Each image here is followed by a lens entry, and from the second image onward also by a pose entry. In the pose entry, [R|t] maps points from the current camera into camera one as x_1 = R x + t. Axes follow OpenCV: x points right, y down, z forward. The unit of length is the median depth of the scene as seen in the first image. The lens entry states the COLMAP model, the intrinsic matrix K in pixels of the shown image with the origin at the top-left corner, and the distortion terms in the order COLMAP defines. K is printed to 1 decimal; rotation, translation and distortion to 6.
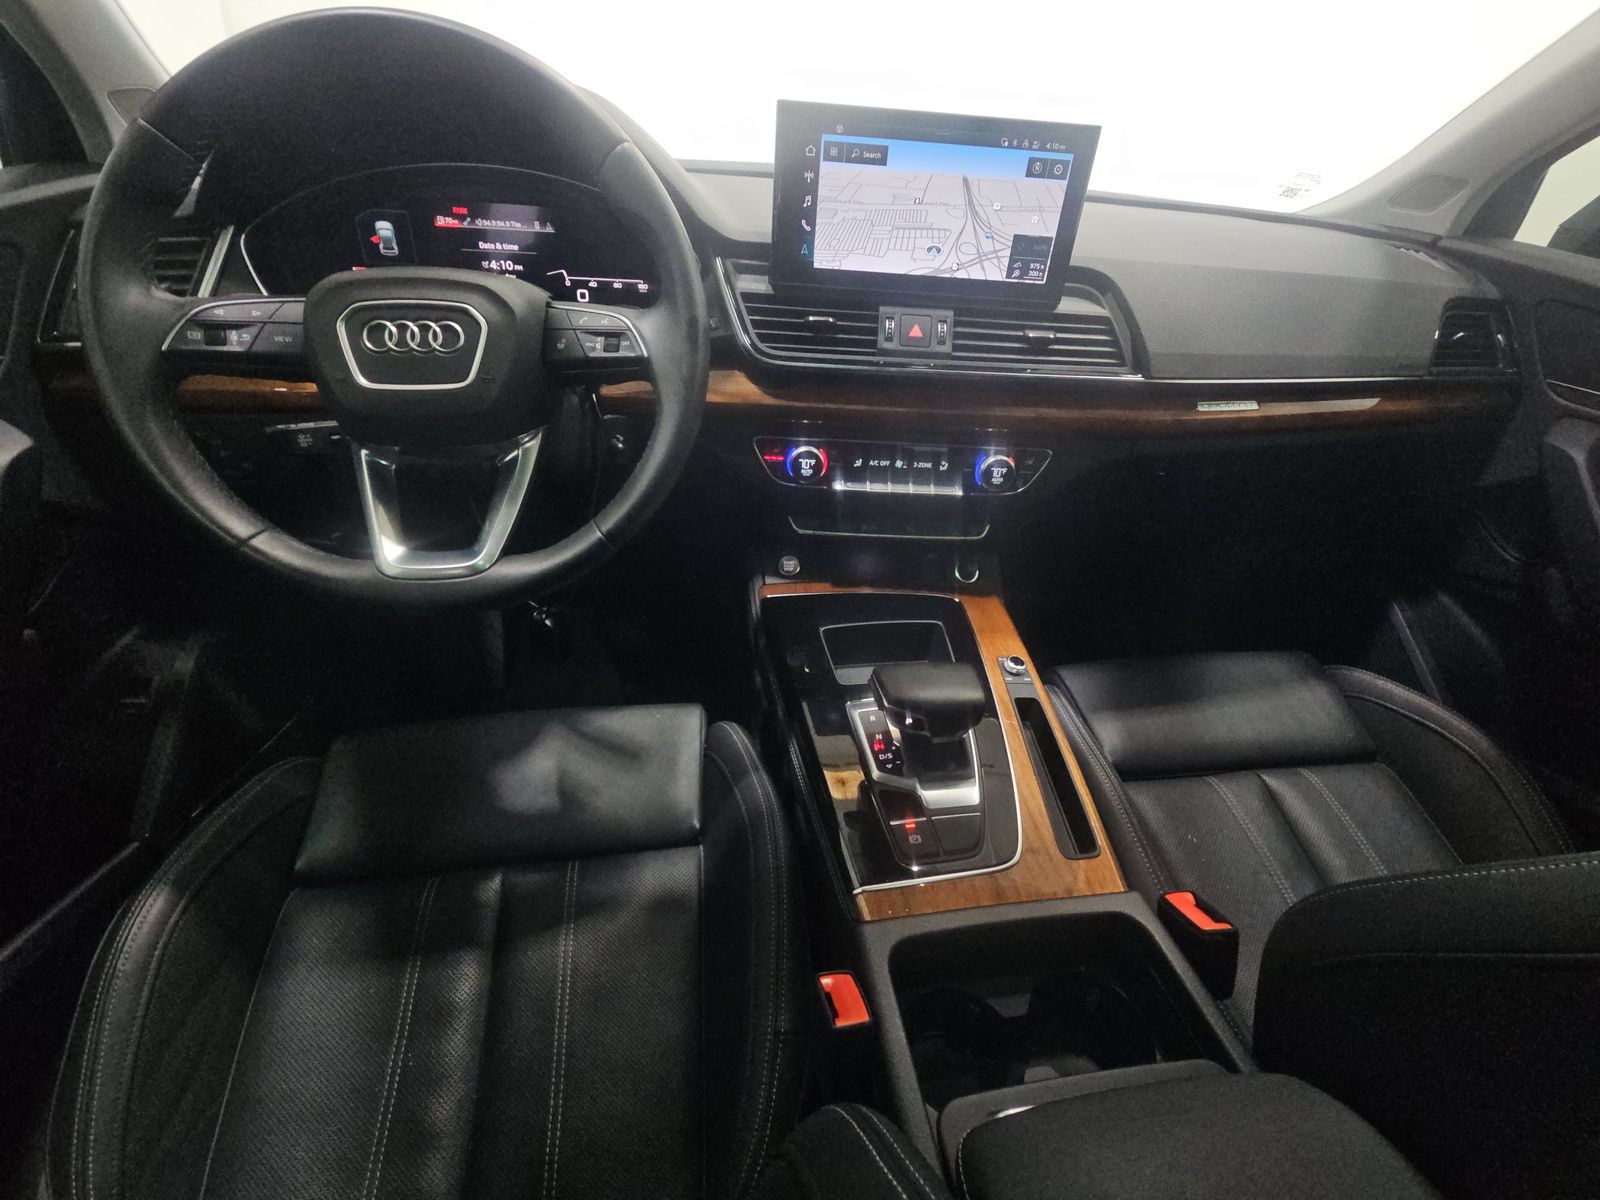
lens RADIAL K [[635.9, 0, 807.9], [0, 635.9, 608.6], [0, 0, 1]] dist [-0.021611, -0.000436]
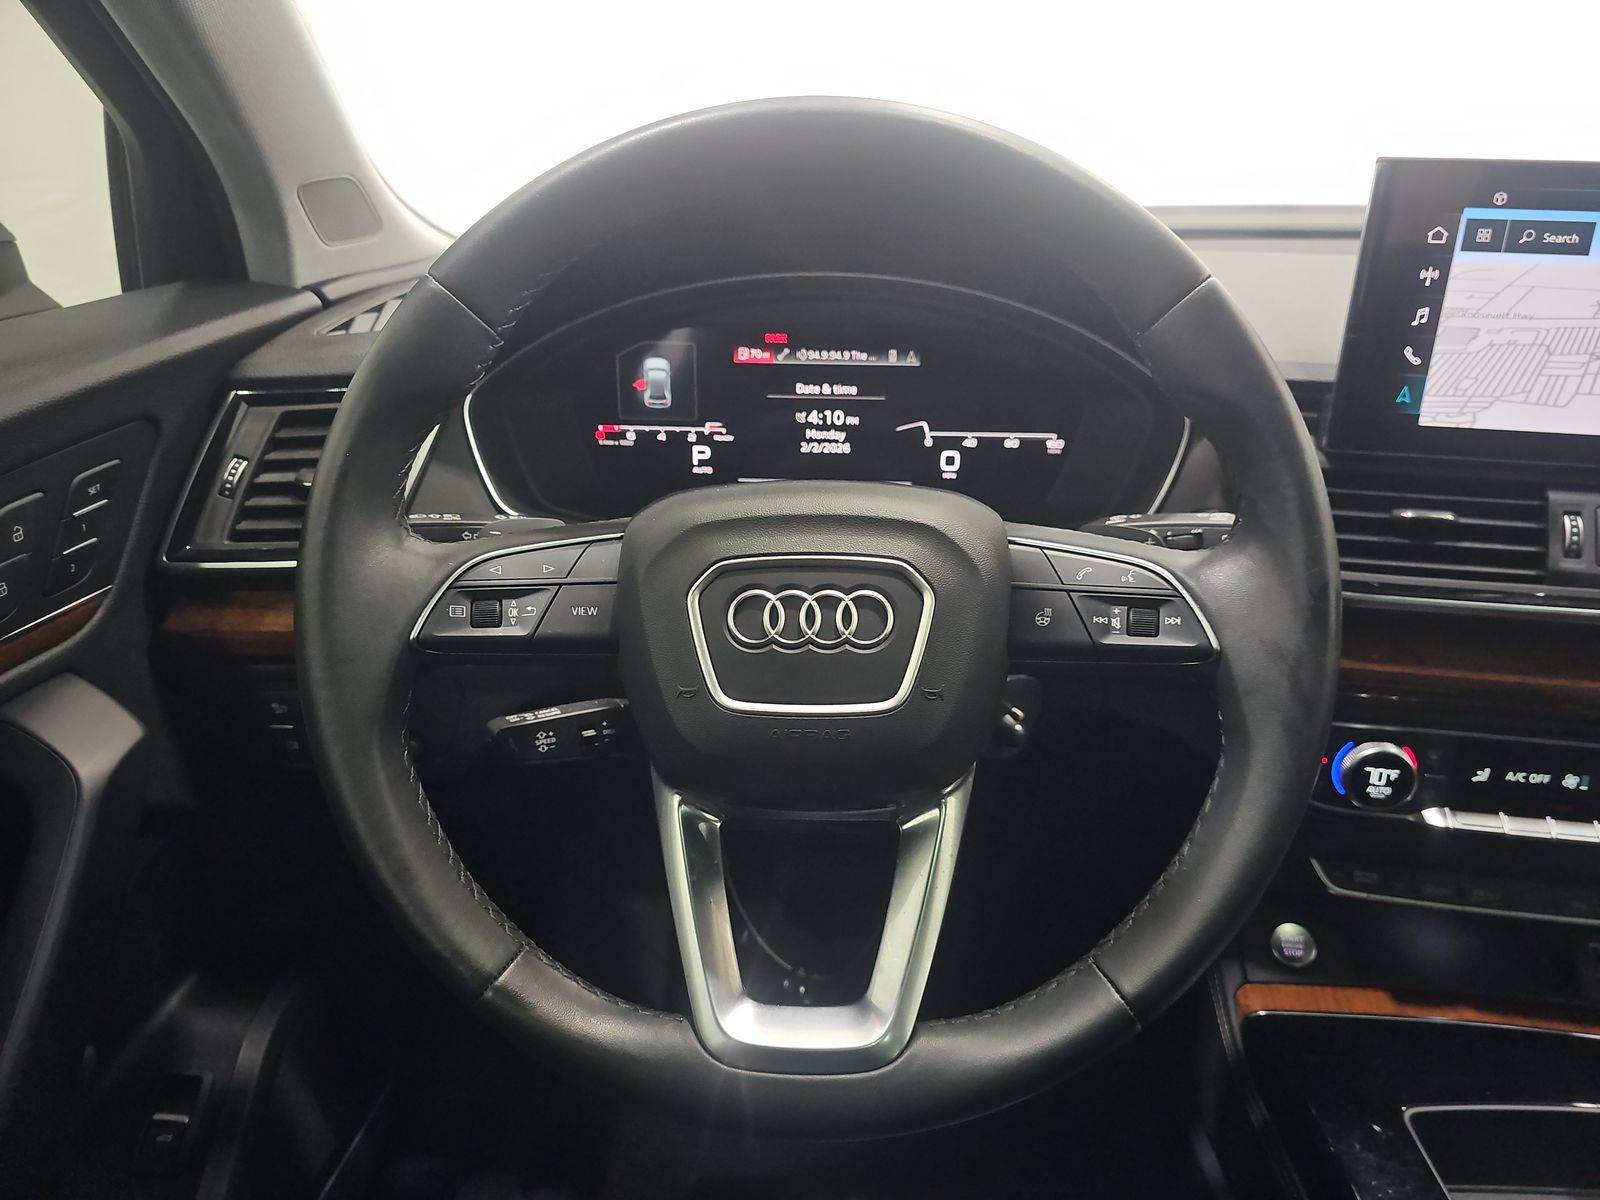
lens RADIAL K [[1065.3, 0, 809.7], [0, 1065.3, 614.2], [0, 0, 1]] dist [-0.009205, -0.020701]
pose [[0.975013, 0.024444, -0.220798, -0.306307], [-0.068301, 0.978769, -0.193253, -0.185220], [0.211387, 0.203505, 0.955982, 0.072142]]
